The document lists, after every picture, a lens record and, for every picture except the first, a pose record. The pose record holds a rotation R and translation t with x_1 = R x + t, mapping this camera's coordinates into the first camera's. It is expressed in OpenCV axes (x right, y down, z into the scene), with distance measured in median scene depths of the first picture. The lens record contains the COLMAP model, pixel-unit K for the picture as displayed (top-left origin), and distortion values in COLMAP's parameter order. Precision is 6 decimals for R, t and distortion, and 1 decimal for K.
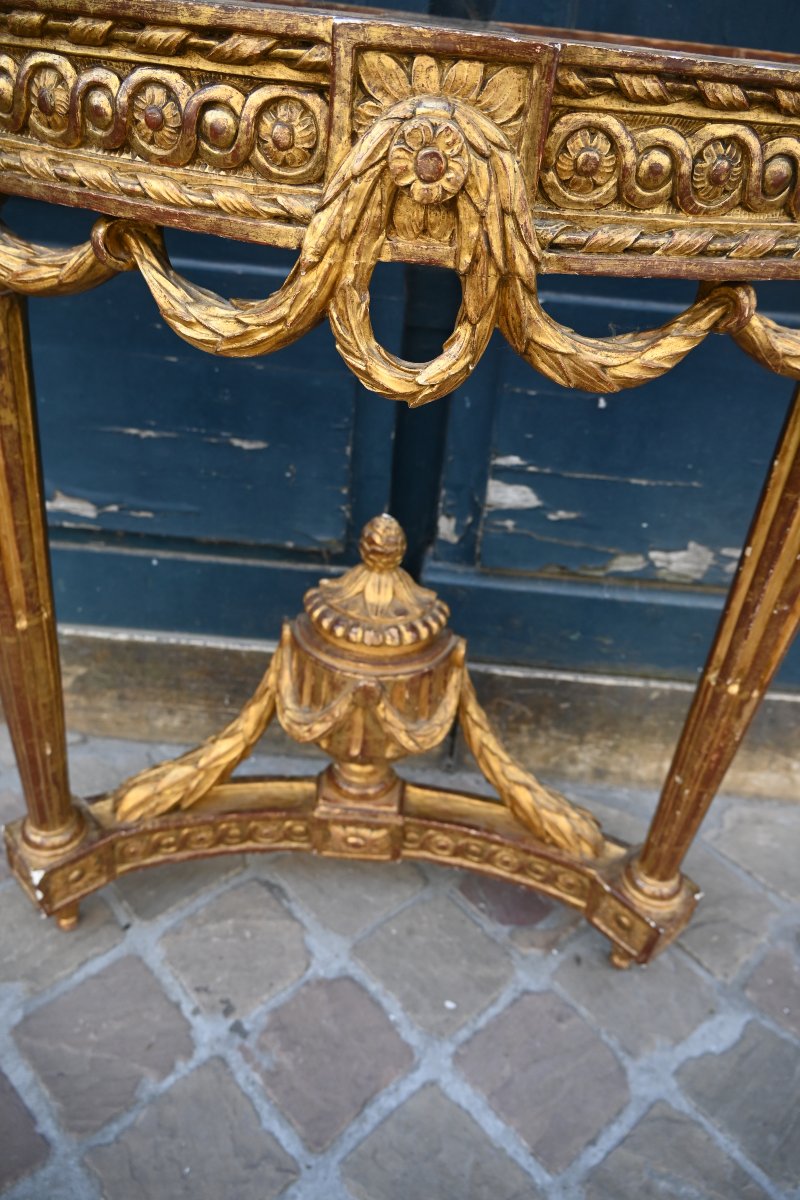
lens RADIAL K [[904.0, 0, 400.0], [0, 904.0, 600.0], [0, 0, 1]] dist [0.023459, -0.029231]
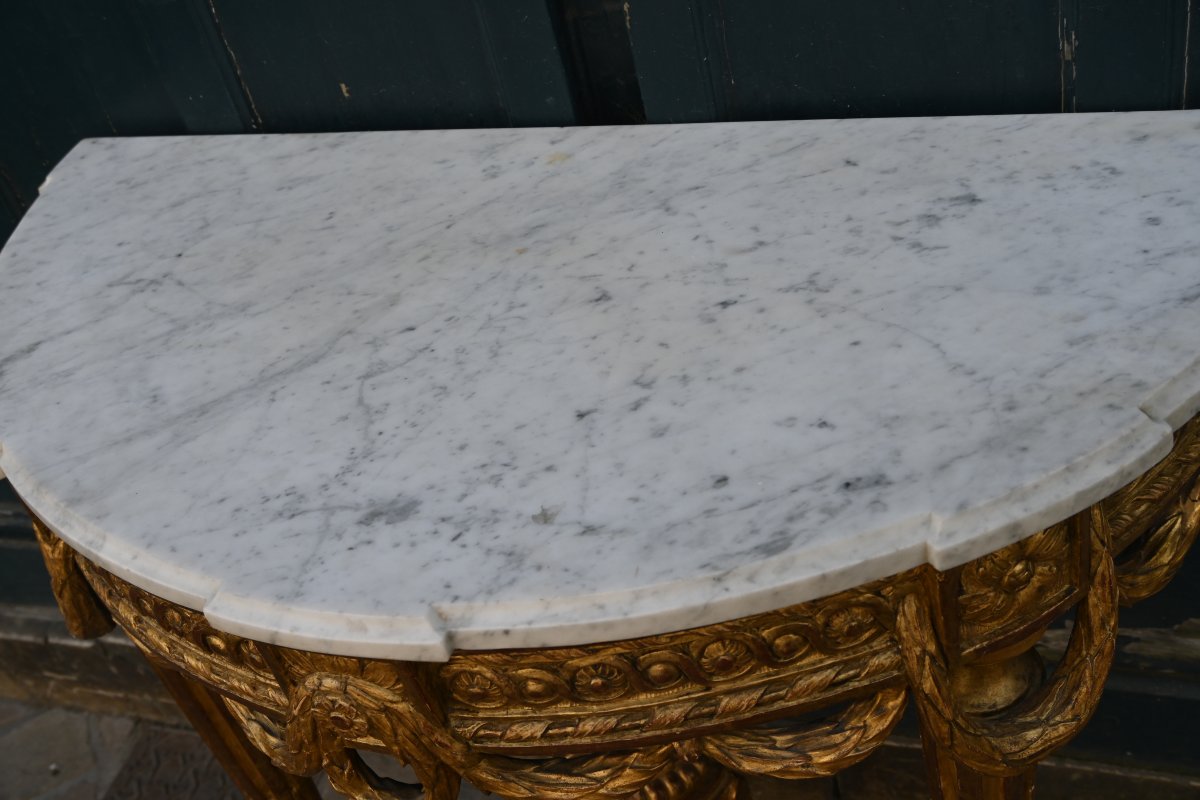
lens RADIAL K [[1380.0, 0, 594.7], [0, 1380.0, 399.7], [0, 0, 1]] dist [-0.004462, 0.028966]
pose [[0.919257, -0.051767, -0.390239, 0.501541], [0.098464, 0.990042, 0.100610, -0.484835], [0.381144, -0.130911, 0.915200, -0.235723]]
